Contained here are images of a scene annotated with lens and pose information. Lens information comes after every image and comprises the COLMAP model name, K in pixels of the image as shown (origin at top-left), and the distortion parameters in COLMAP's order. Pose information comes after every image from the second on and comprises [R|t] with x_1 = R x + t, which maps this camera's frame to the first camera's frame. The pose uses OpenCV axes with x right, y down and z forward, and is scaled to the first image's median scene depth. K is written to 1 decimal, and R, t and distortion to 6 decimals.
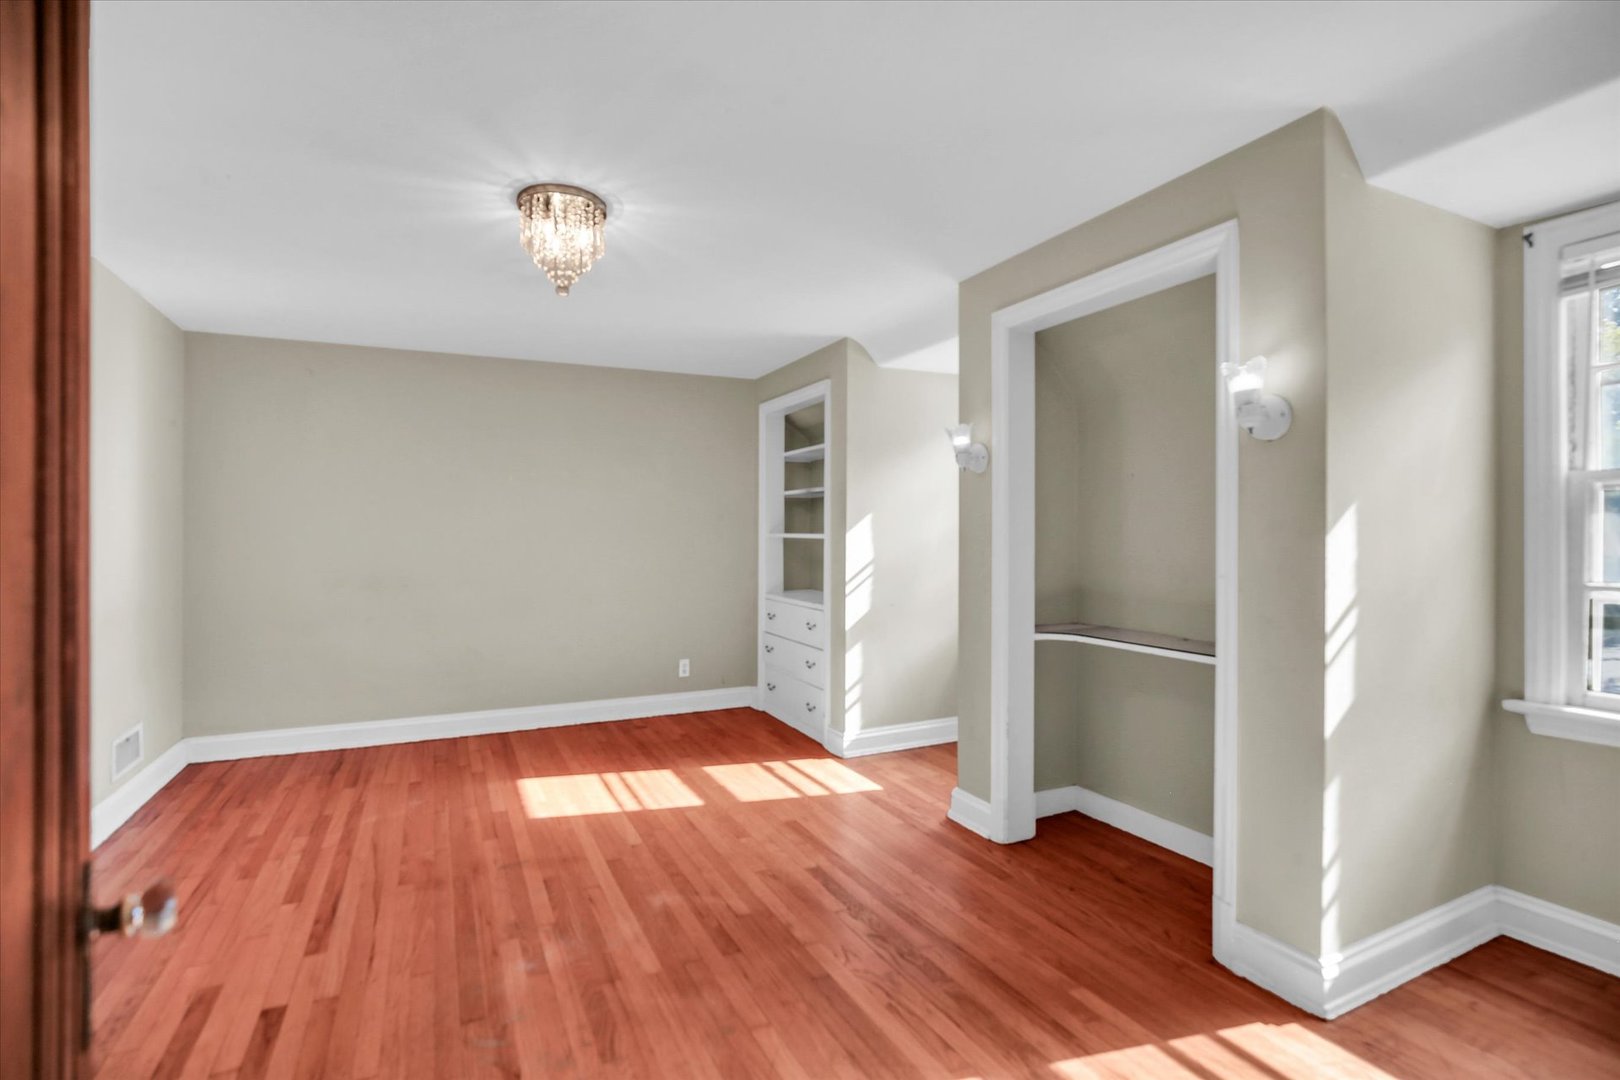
lens RADIAL K [[757.9, 0, 799.1], [0, 757.9, 532.4], [0, 0, 1]] dist [-0.017149, 0.001665]
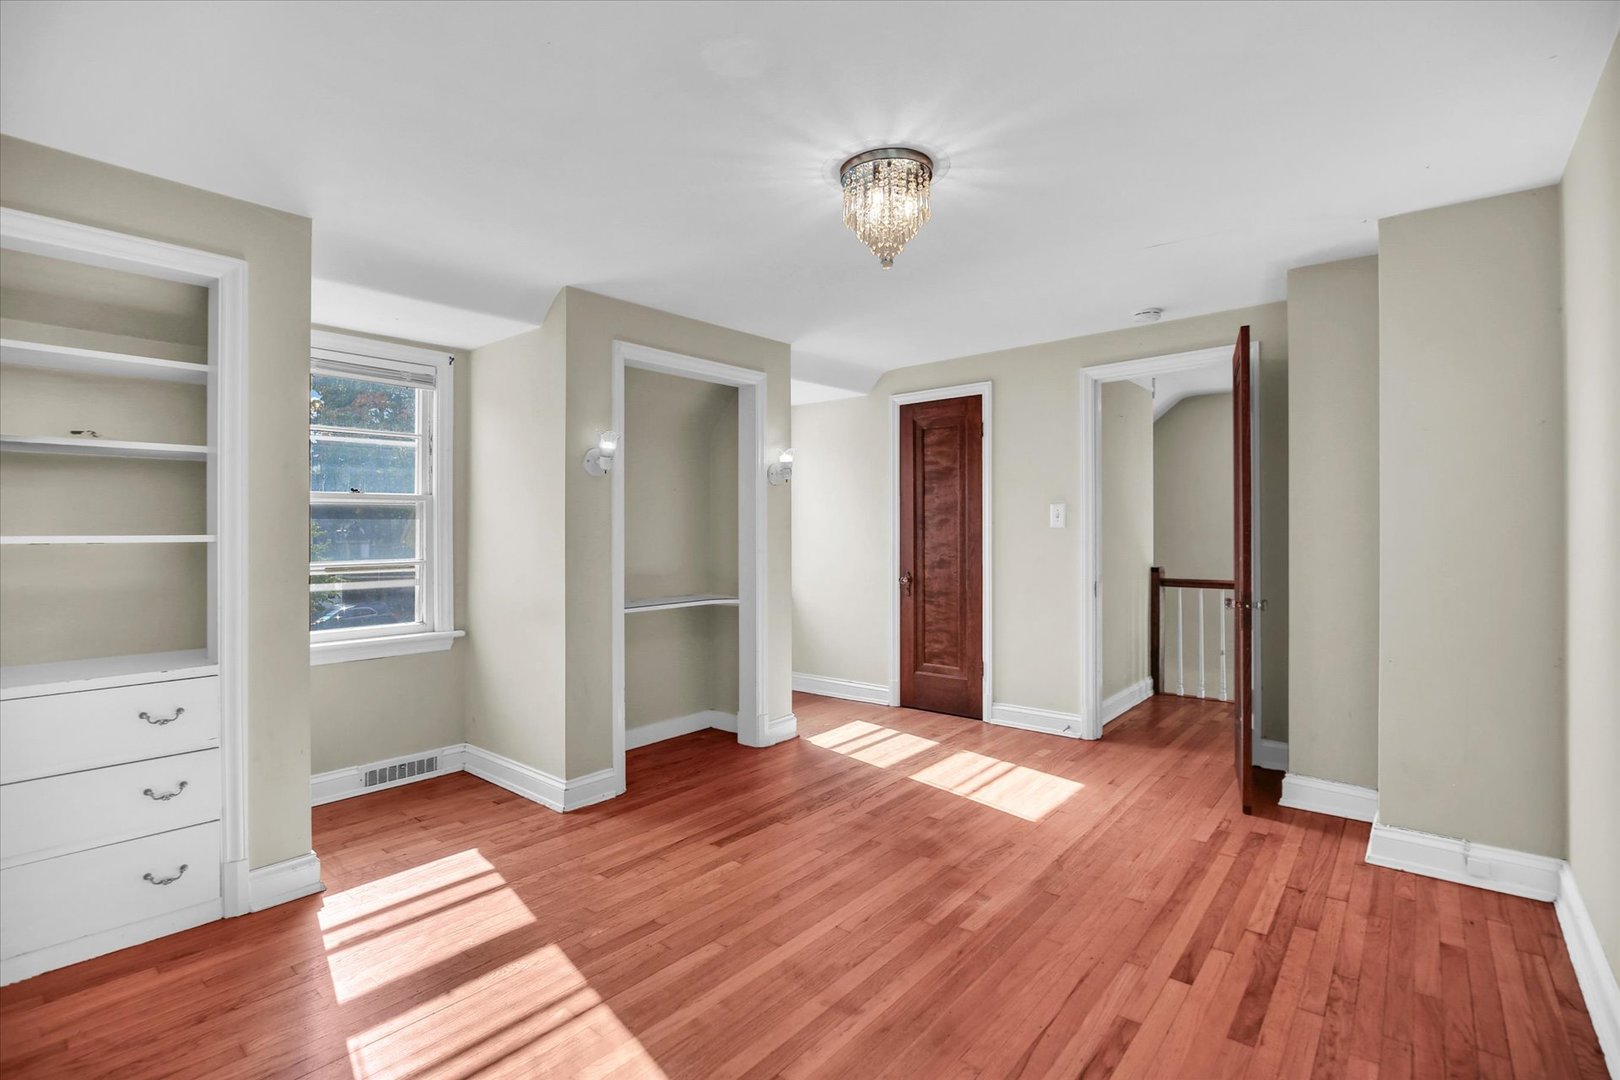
lens RADIAL K [[757.9, 0, 800.0], [0, 757.9, 538.8], [0, 0, 1]] dist [-0.017149, 0.001665]
pose [[-0.414248, -0.002506, 0.910161, -1.214447], [0.002287, 0.999990, 0.003794, 0.011546], [-0.910161, 0.003653, -0.414238, 1.621405]]
